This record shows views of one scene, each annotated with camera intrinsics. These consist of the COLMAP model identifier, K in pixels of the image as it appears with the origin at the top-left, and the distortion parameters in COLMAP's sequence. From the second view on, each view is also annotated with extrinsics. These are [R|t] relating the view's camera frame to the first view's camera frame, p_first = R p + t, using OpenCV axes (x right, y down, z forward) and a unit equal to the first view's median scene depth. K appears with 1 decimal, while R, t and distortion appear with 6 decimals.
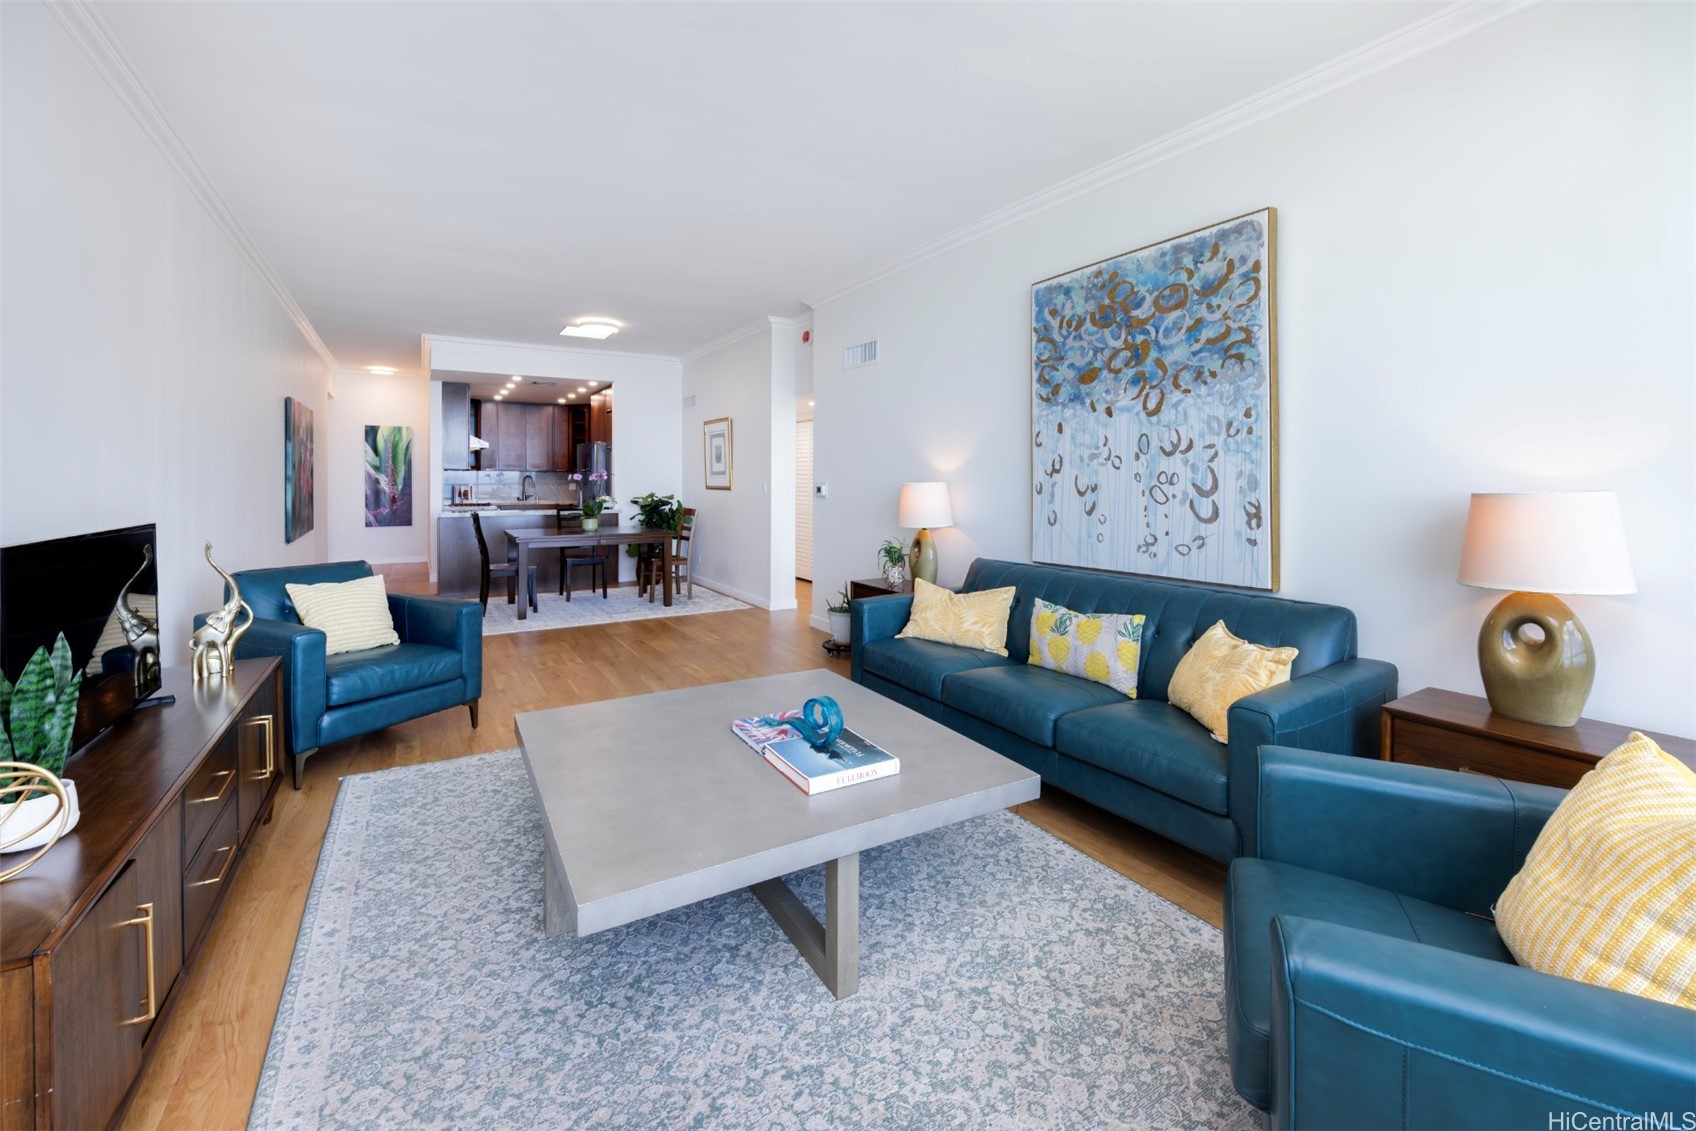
lens RADIAL K [[764.4, 0, 847.4], [0, 764.4, 490.0], [0, 0, 1]] dist [0.000297, -0.000150]
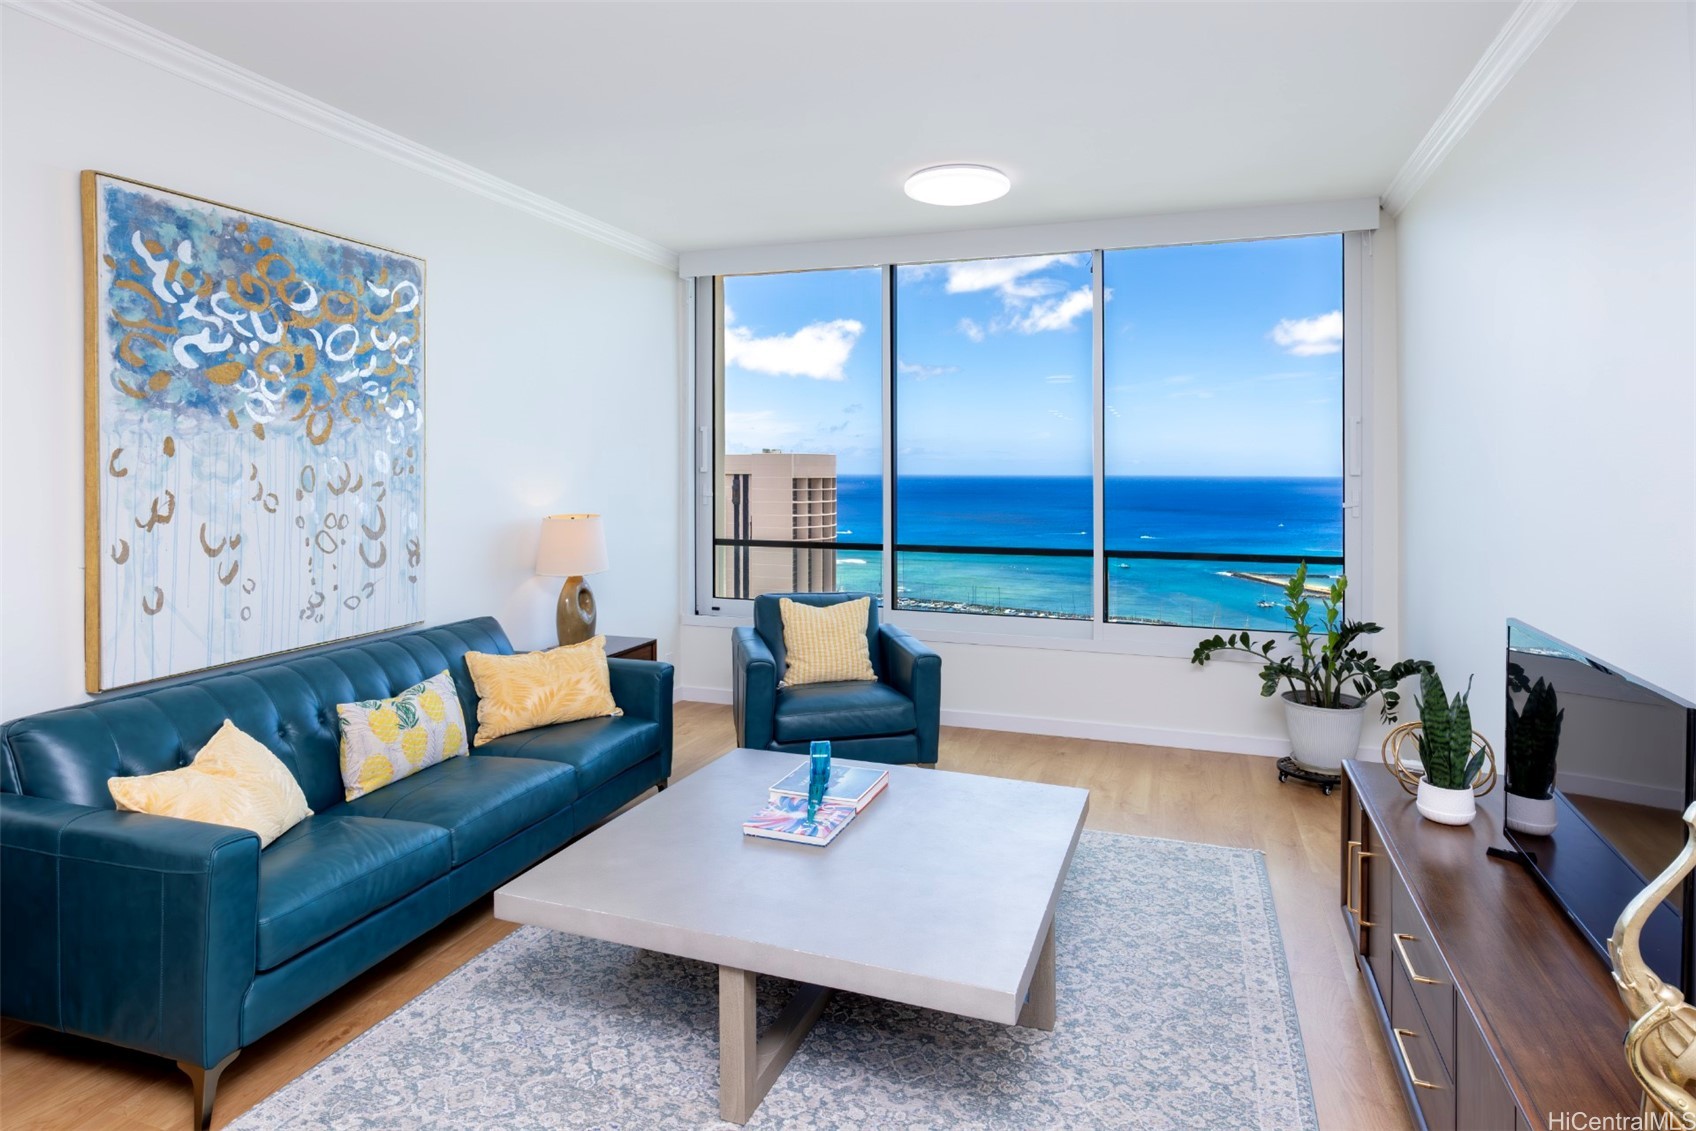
lens RADIAL K [[985.0, 0, 800.6], [0, 985.0, 454.4], [0, 0, 1]] dist [0.002369, 0.000224]
pose [[-0.636168, 0.005617, 0.771530, -0.640169], [0.004514, 0.999983, -0.003558, -0.071644], [-0.771537, 0.001219, -0.636183, 1.131410]]
